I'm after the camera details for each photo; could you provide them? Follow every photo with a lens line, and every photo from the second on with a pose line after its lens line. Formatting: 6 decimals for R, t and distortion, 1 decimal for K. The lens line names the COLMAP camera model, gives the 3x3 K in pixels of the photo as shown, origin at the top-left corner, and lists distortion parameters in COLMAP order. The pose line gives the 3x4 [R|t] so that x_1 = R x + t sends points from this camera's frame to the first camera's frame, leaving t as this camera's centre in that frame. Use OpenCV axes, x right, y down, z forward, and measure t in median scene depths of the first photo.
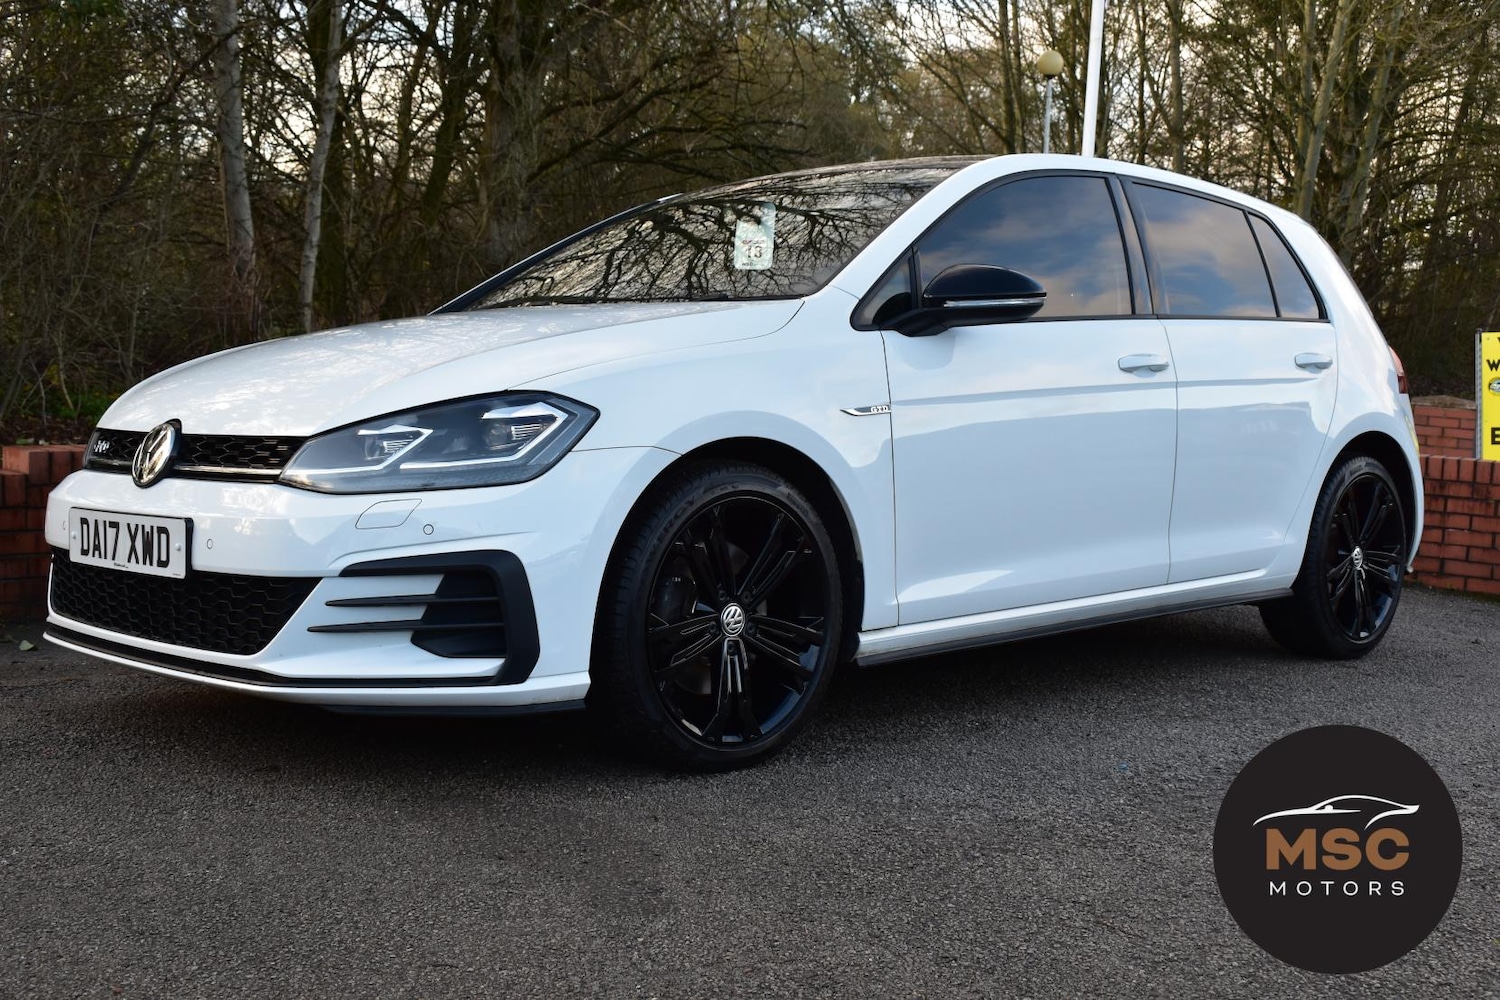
lens RADIAL K [[1824.1, 0, 750.0], [0, 1824.1, 500.0], [0, 0, 1]] dist [-0.061674, 0.030093]
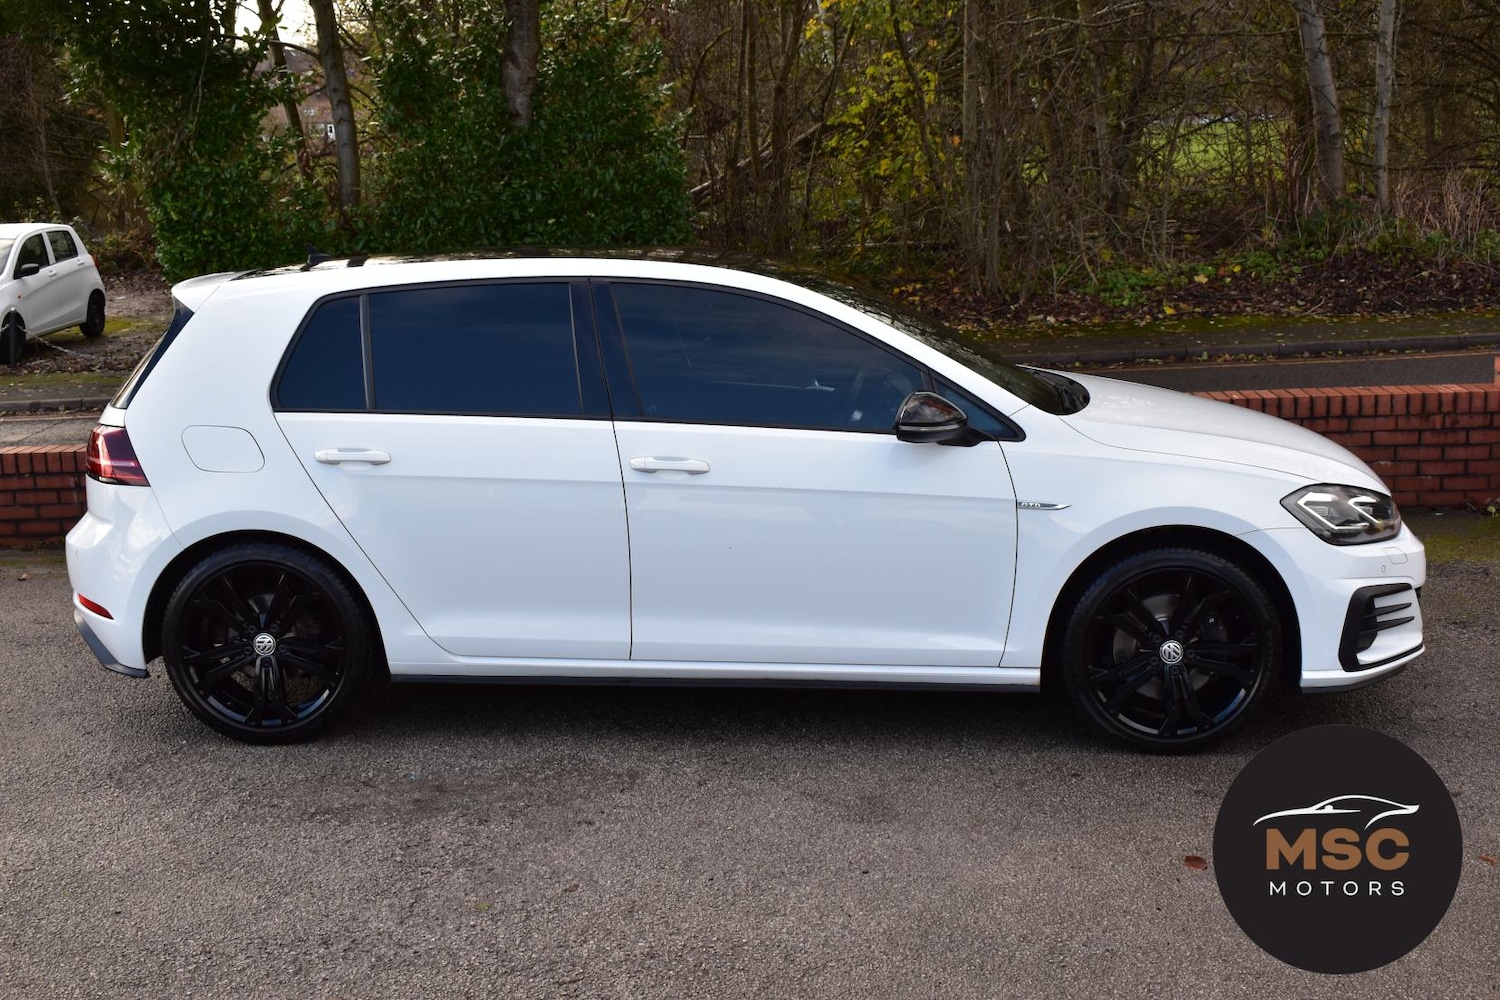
lens RADIAL K [[1824.1, 0, 750.0], [0, 1824.1, 500.0], [0, 0, 1]] dist [-0.061674, 0.030093]
pose [[0.706397, 0.083943, -0.702820, 1.366682], [-0.004998, 0.993510, 0.113639, -0.213681], [0.707798, -0.076761, 0.702232, 0.204043]]
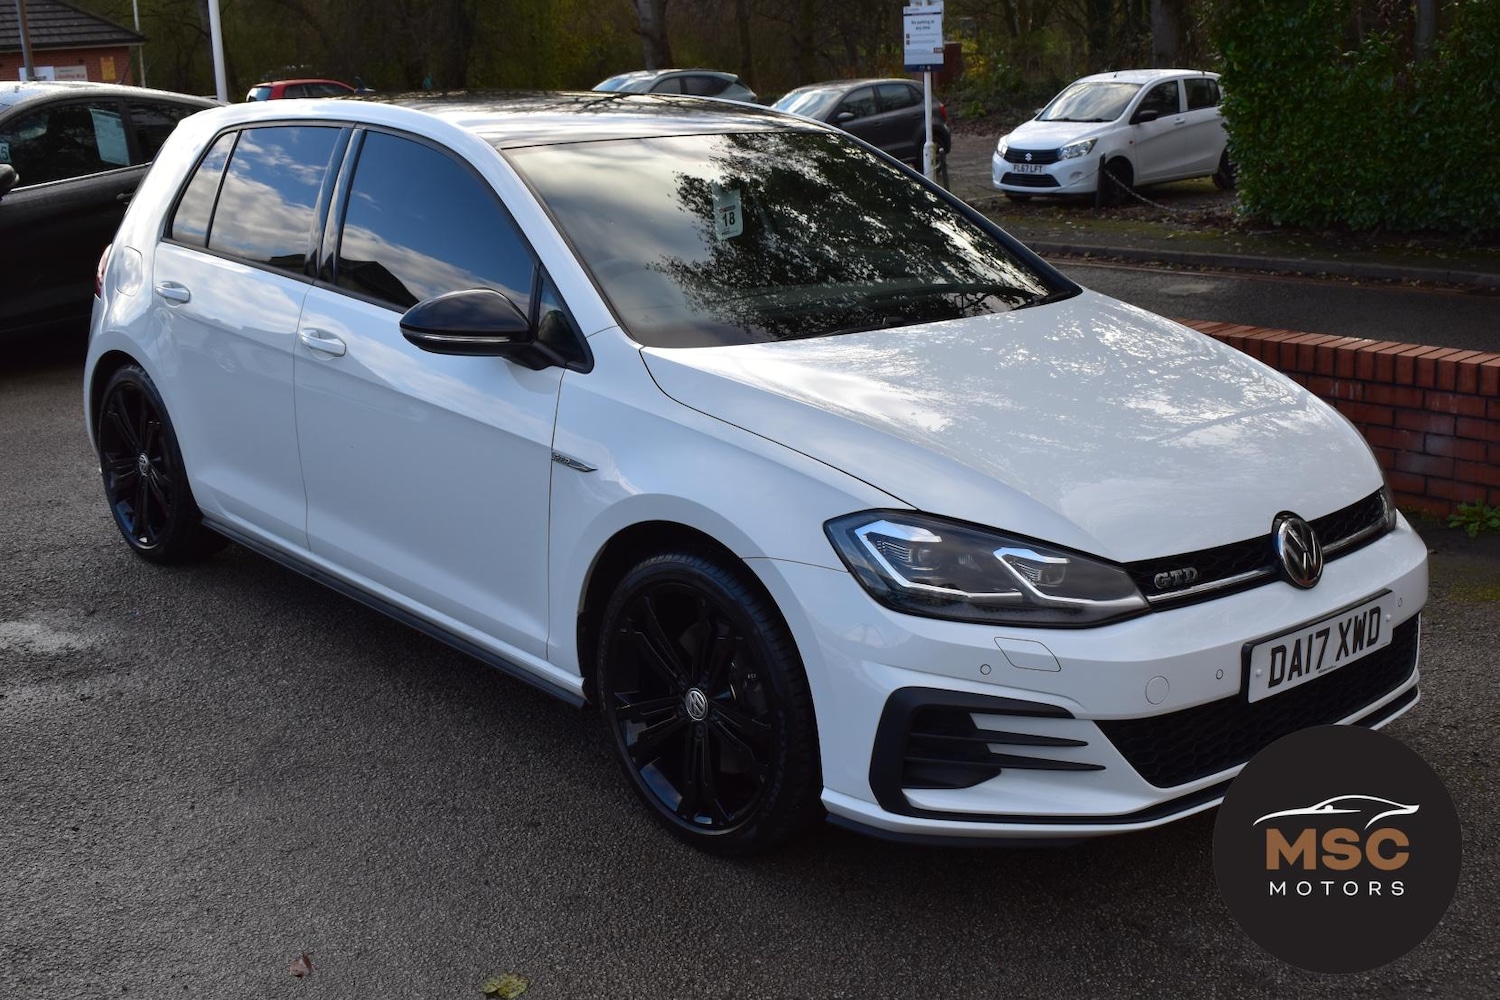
lens RADIAL K [[1824.1, 0, 750.0], [0, 1824.1, 500.0], [0, 0, 1]] dist [-0.061674, 0.030093]
pose [[0.001187, 0.217640, -0.976028, 1.552060], [-0.062817, 0.974118, 0.217137, -0.260802], [0.998024, 0.061053, 0.014828, 1.405132]]
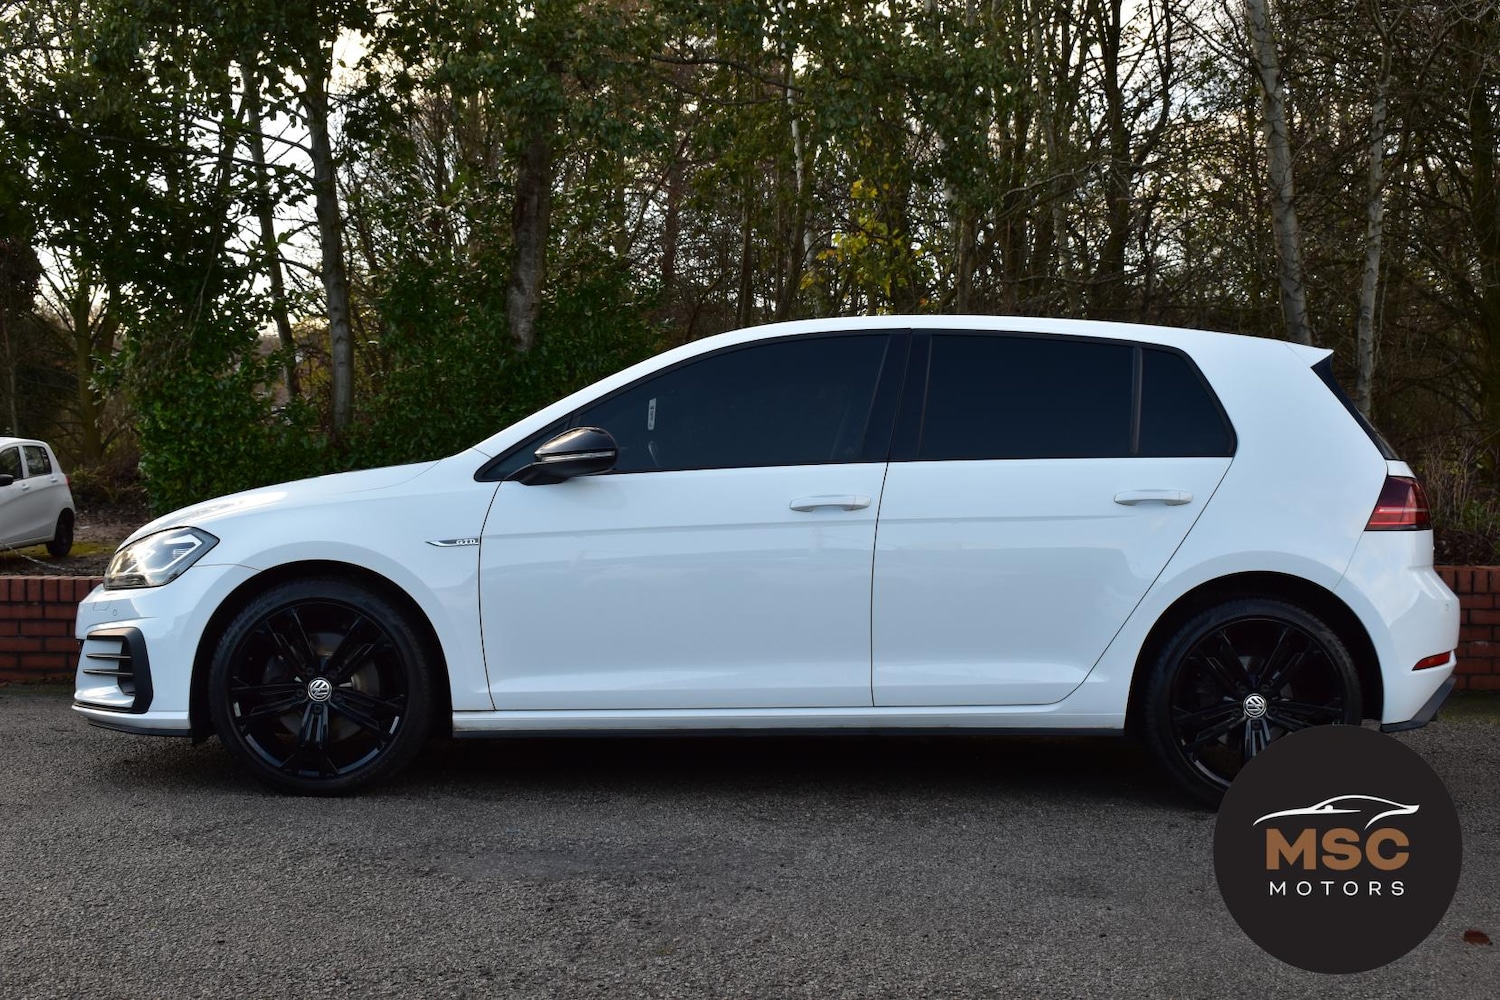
lens RADIAL K [[1808.7, 0, 750.0], [0, 1808.7, 500.0], [0, 0, 1]] dist [-0.062155, 0.022345]
pose [[0.731198, -0.003827, -0.682155, 1.147806], [-0.044810, 0.997555, -0.053628, -0.020000], [0.680692, 0.069780, 0.729238, 0.194920]]
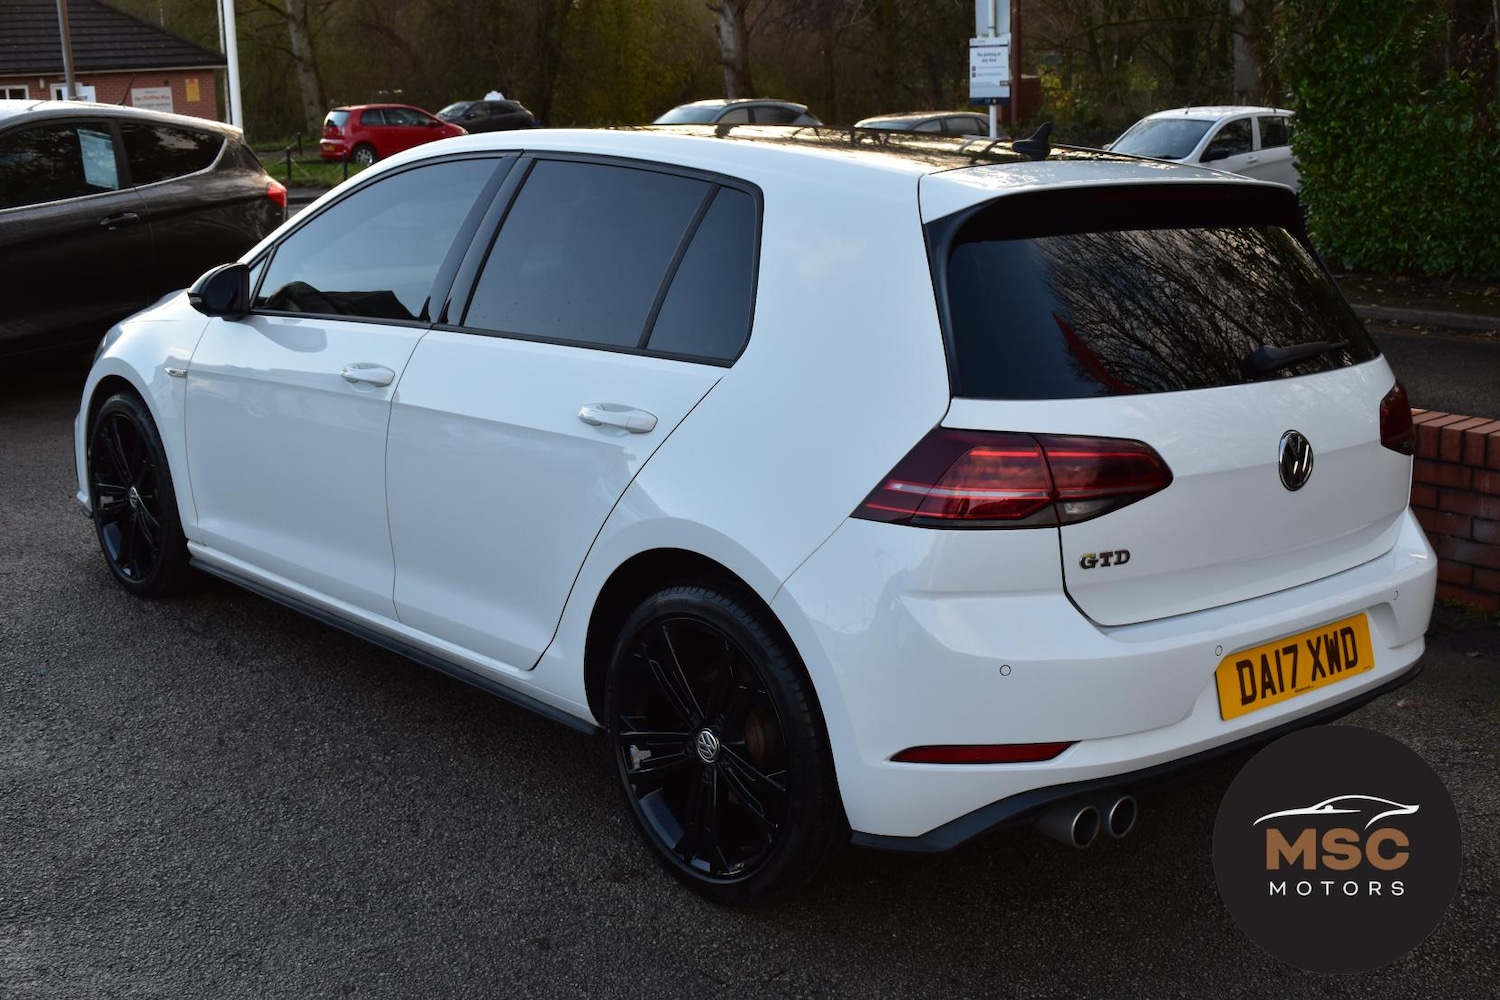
lens RADIAL K [[1808.7, 0, 750.0], [0, 1808.7, 500.0], [0, 0, 1]] dist [-0.062155, 0.022345]
pose [[-0.048429, 0.202700, -0.978043, 1.365310], [-0.077022, 0.975518, 0.205991, -0.266406], [0.995853, 0.085307, -0.031631, 1.505109]]
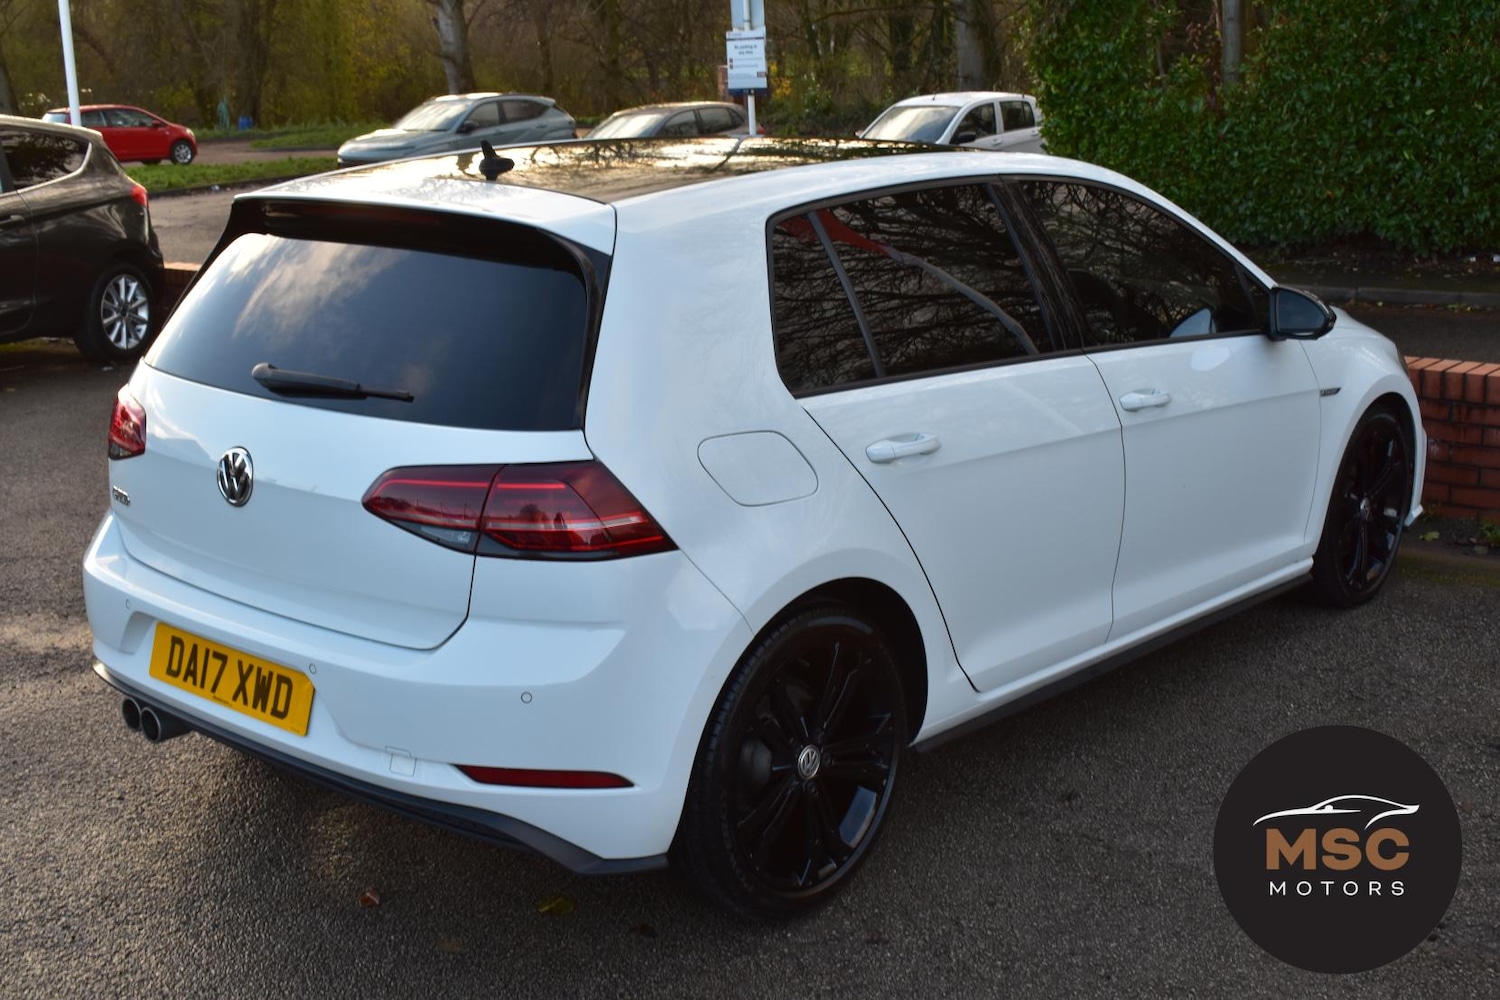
lens RADIAL K [[1852.4, 0, 750.0], [0, 1852.4, 500.0], [0, 0, 1]] dist [-0.052930, 0.003777]
pose [[0.110124, 0.201471, -0.973284, 1.696597], [-0.059766, 0.978810, 0.195852, -0.257729], [0.992119, 0.036601, 0.119831, 1.294612]]
